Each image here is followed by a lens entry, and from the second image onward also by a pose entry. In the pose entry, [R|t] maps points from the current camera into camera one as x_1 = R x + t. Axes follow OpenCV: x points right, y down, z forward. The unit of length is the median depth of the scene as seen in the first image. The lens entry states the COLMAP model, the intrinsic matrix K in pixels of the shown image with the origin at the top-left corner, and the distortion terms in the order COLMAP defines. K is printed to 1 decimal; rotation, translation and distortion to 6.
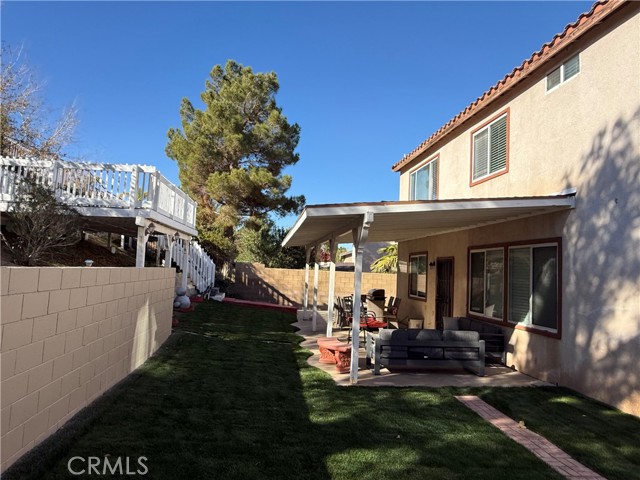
lens RADIAL K [[431.0, 0, 320.0], [0, 431.0, 240.0], [0, 0, 1]] dist [-0.000588, -0.001878]
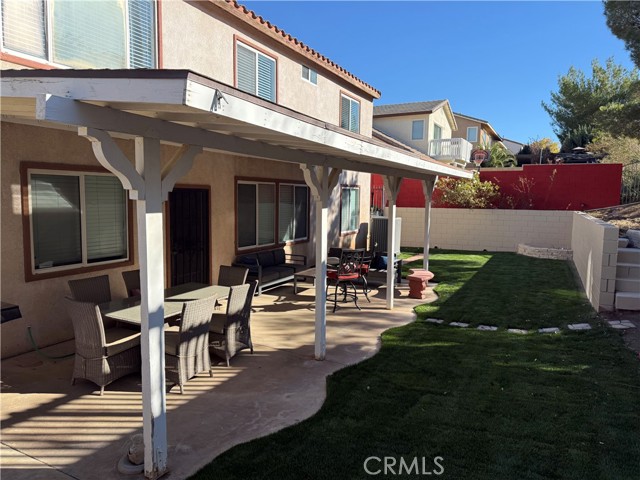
lens RADIAL K [[446.1, 0, 320.0], [0, 446.1, 240.0], [0, 0, 1]] dist [-0.036834, -0.003123]
pose [[-0.824541, -0.106676, 0.555654, -0.336881], [-0.089355, 0.994293, 0.058293, 0.085698], [-0.558701, -0.001585, -0.829367, 1.853967]]
